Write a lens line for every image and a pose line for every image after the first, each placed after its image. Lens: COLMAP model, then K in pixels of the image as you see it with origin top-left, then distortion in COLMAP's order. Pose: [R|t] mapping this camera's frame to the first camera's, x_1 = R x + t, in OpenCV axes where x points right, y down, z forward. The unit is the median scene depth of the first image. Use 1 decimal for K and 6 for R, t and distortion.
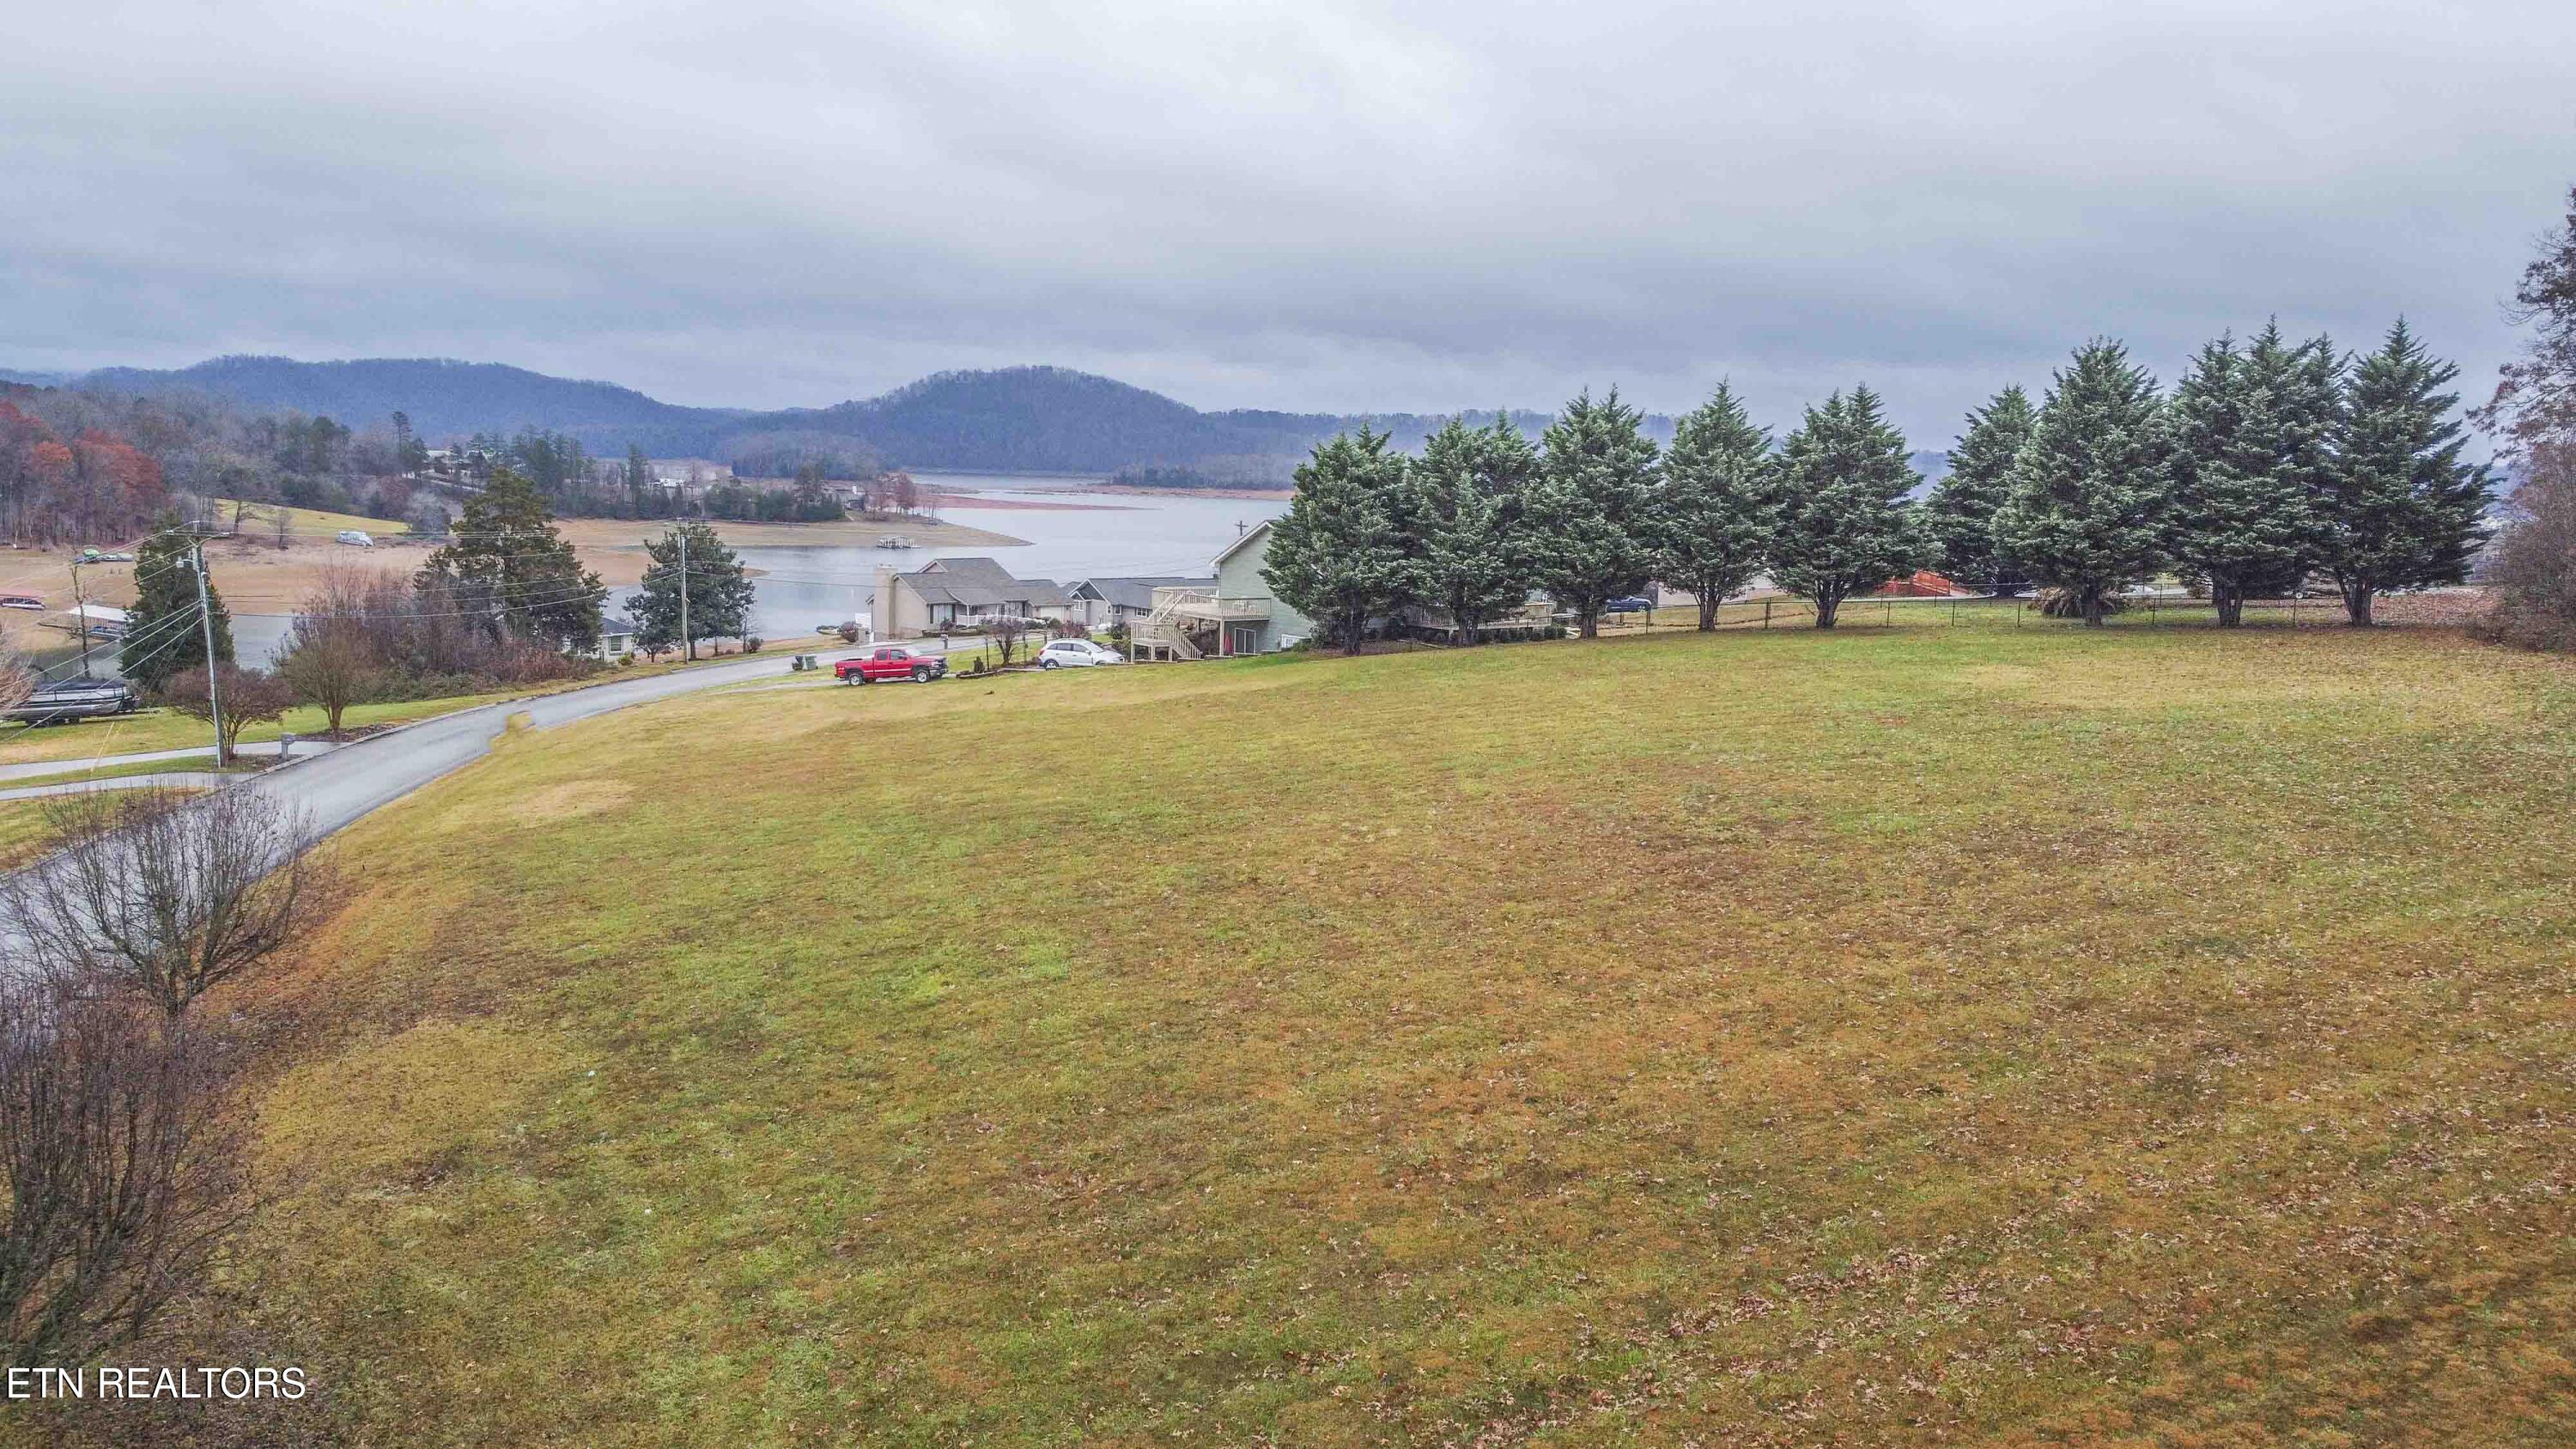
lens RADIAL K [[1956.3, 0, 1279.6], [0, 1956.3, 720.6], [0, 0, 1]] dist [0.005450, -0.005653]
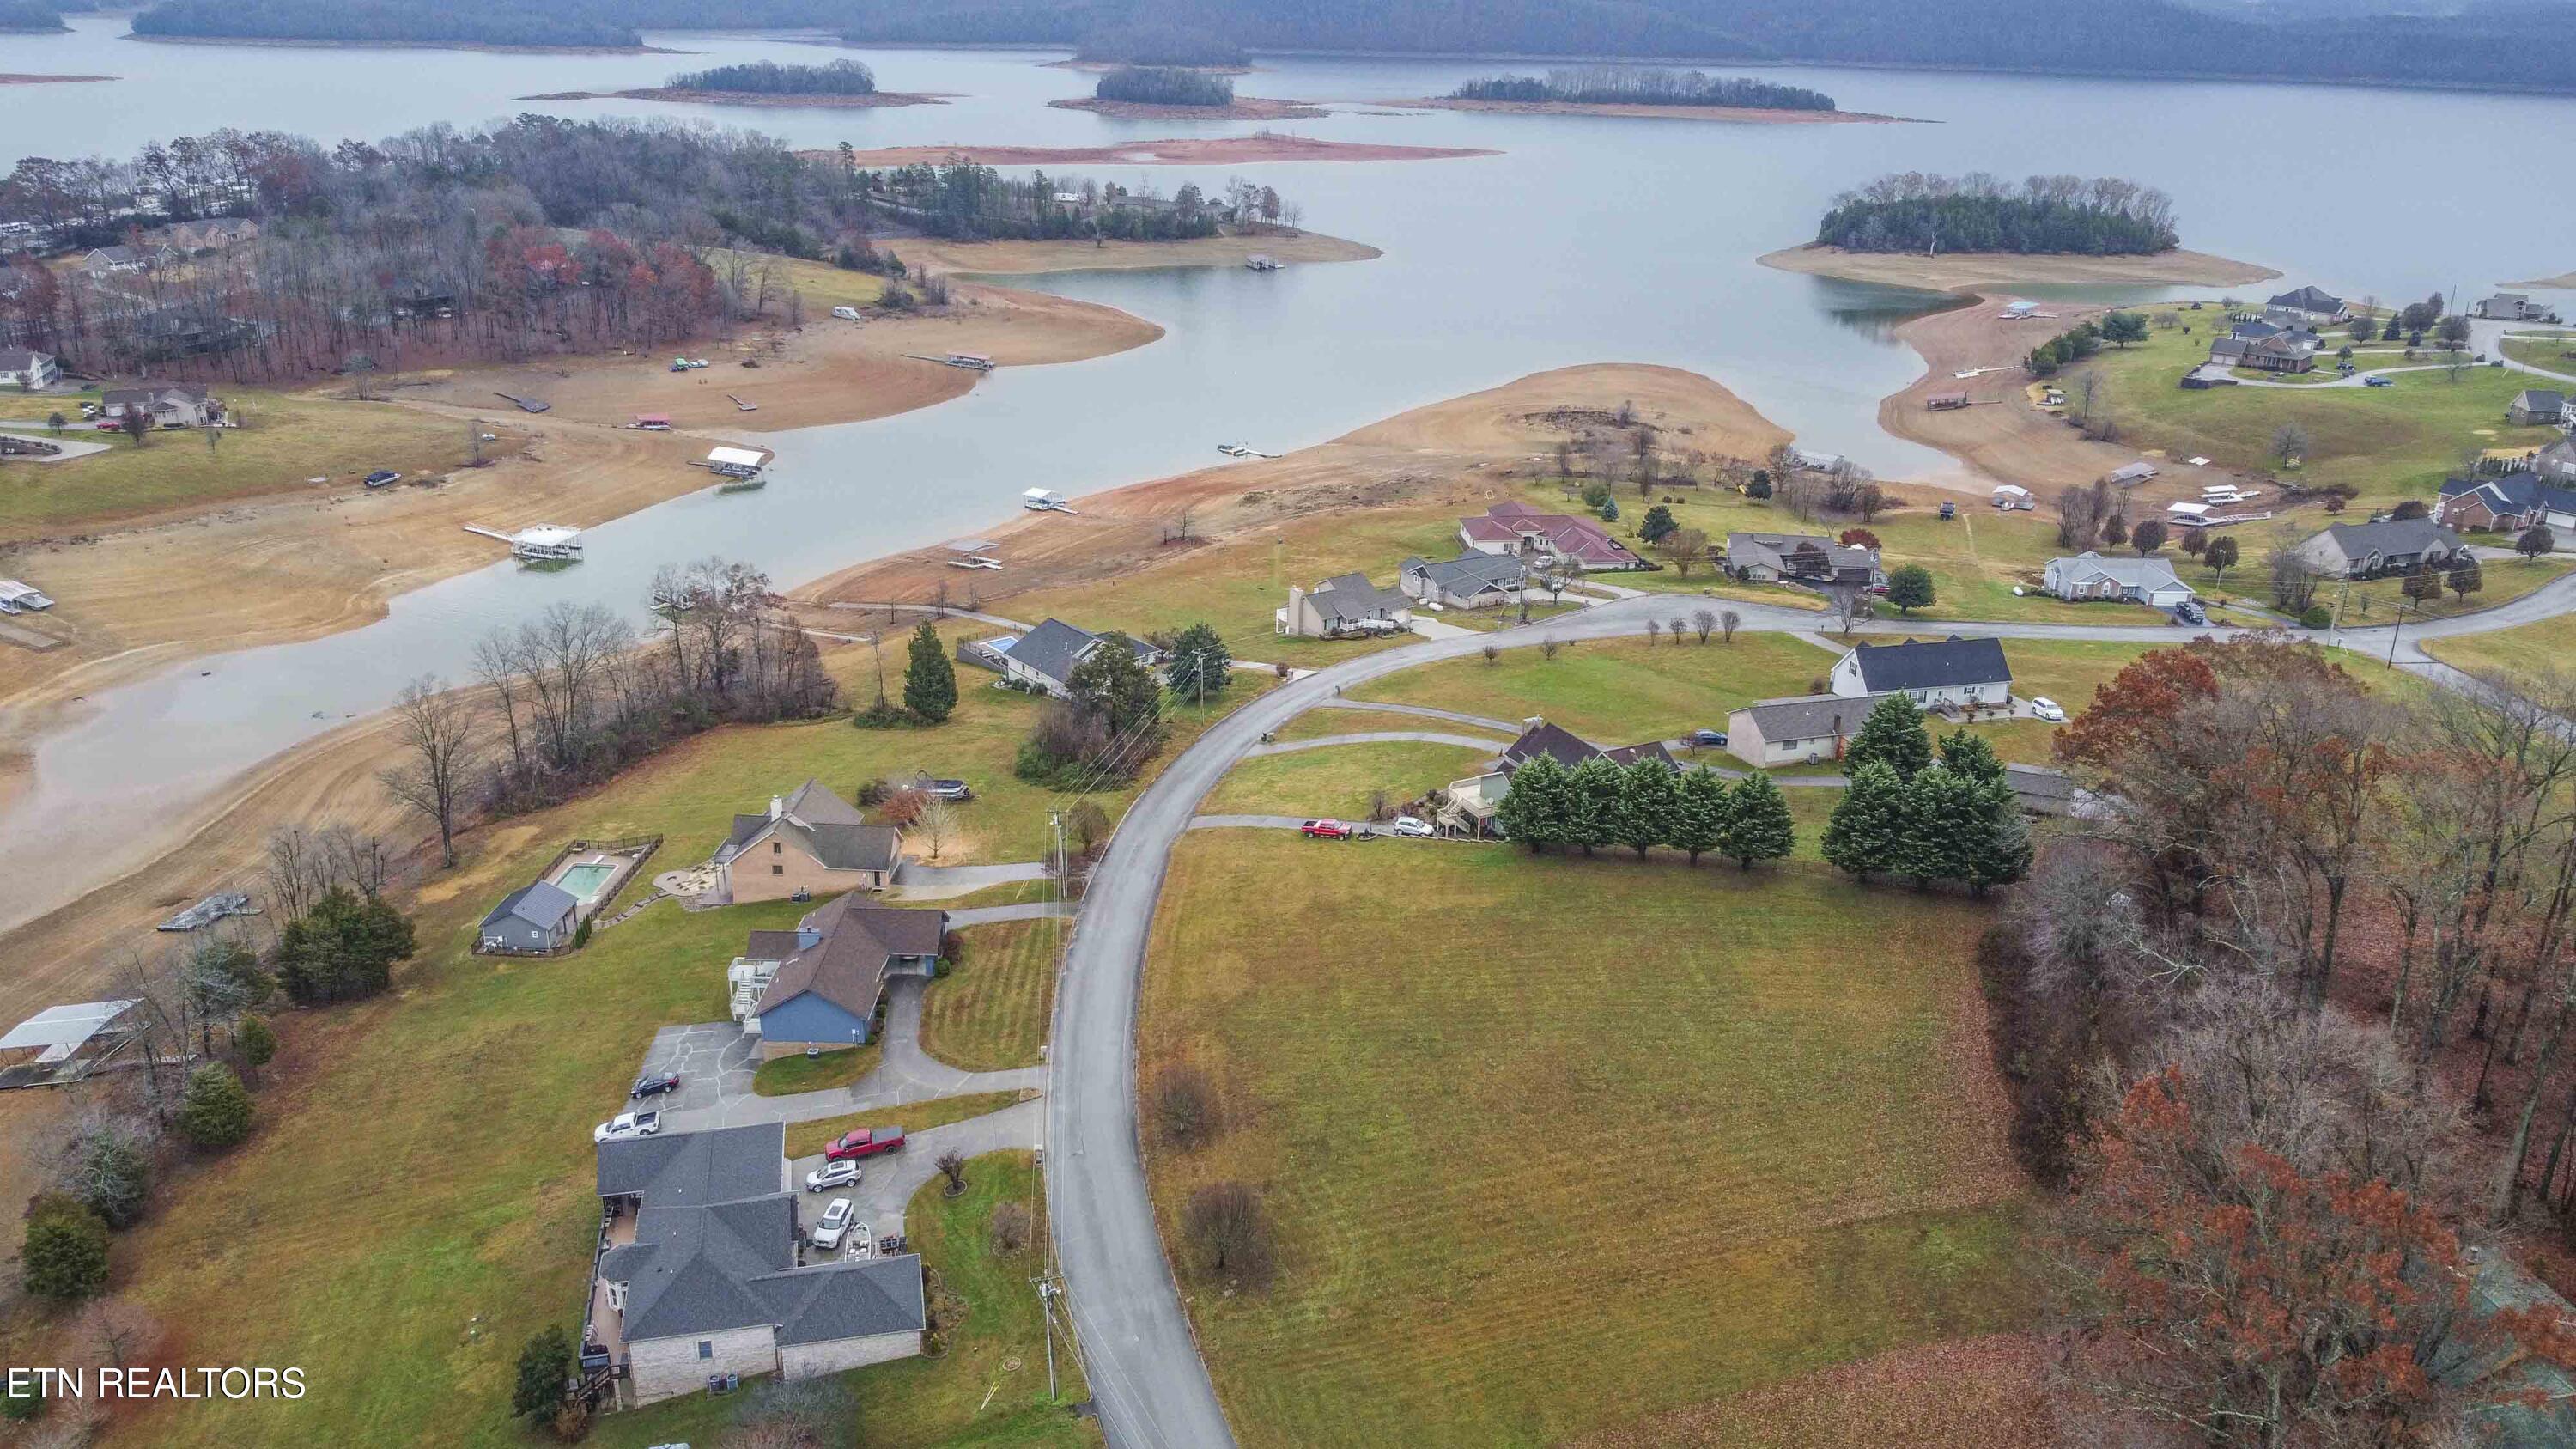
lens RADIAL K [[1956.3, 0, 1277.9], [0, 1956.3, 721.2], [0, 0, 1]] dist [0.005450, -0.005653]
pose [[0.985009, 0.049878, -0.165136, 0.115616], [-0.011120, 0.973656, 0.227753, -0.727523], [0.172146, -0.222502, 0.959614, -1.221180]]
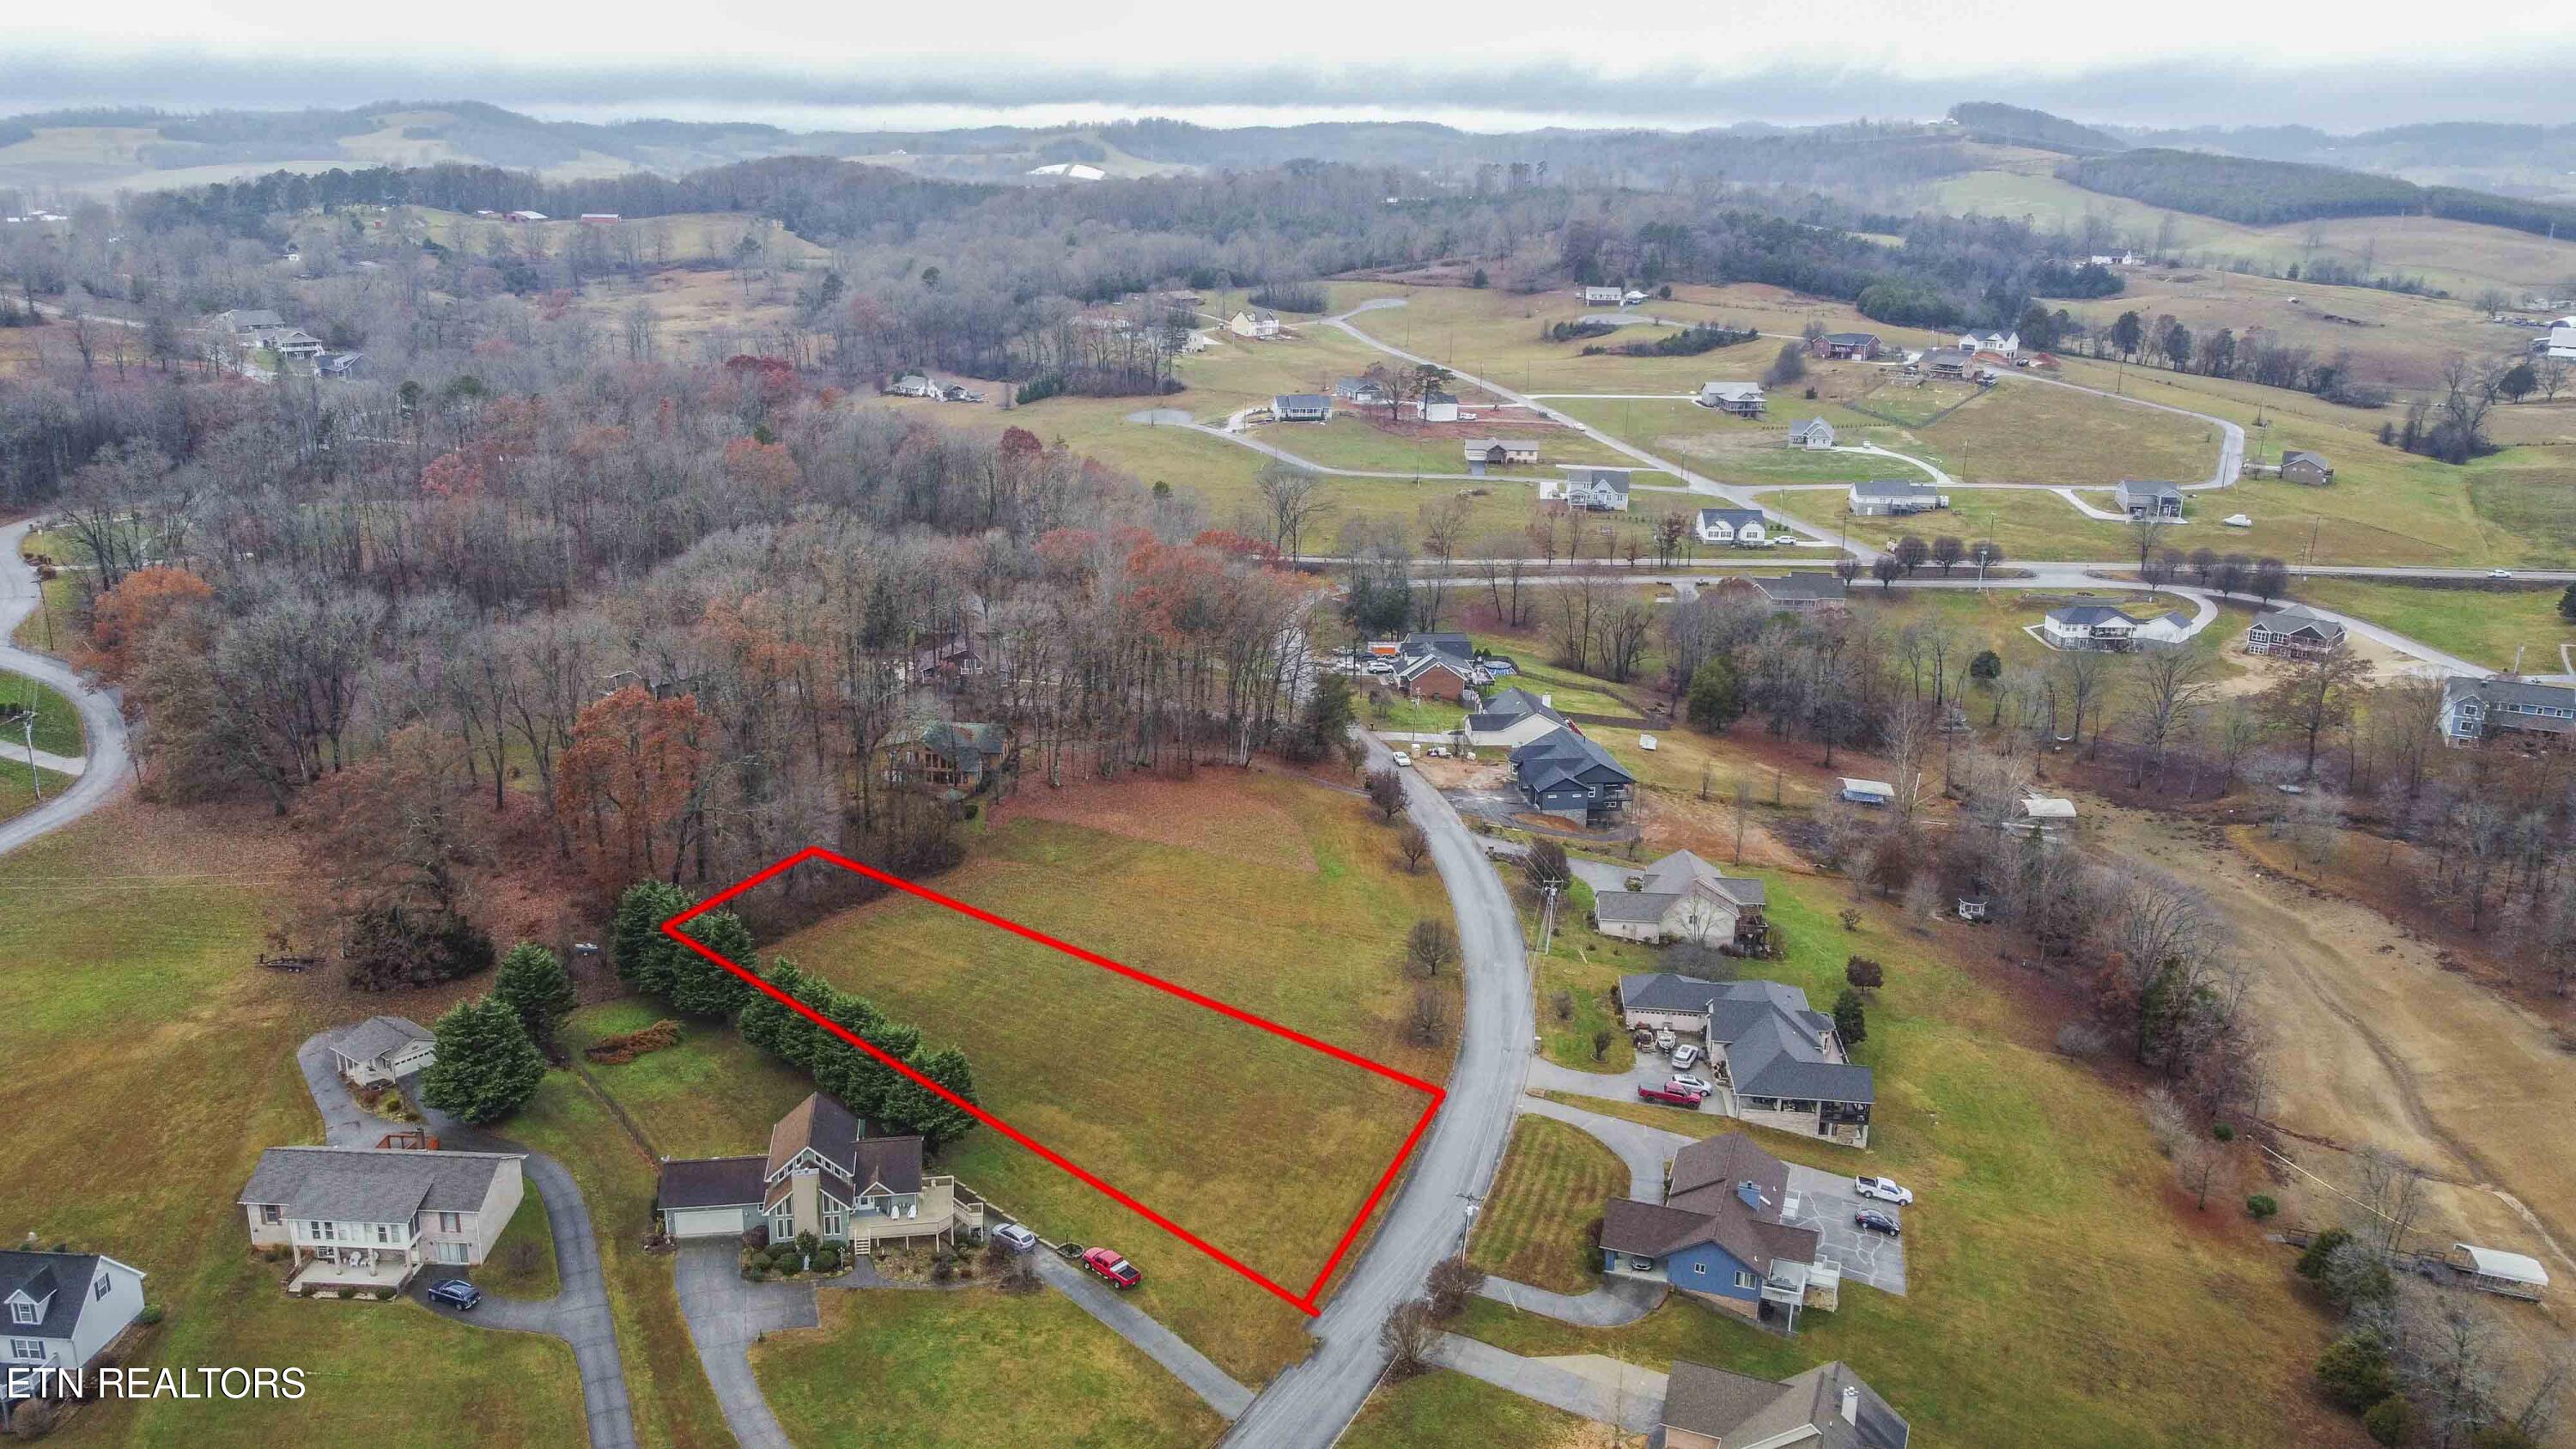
lens RADIAL K [[1956.3, 0, 1272.0], [0, 1956.3, 714.8], [0, 0, 1]] dist [0.005450, -0.005653]
pose [[-0.879925, -0.174663, 0.441842, -1.112800], [0.022321, 0.913750, 0.405664, -1.299410], [-0.474588, 0.366816, -0.800133, 2.390411]]
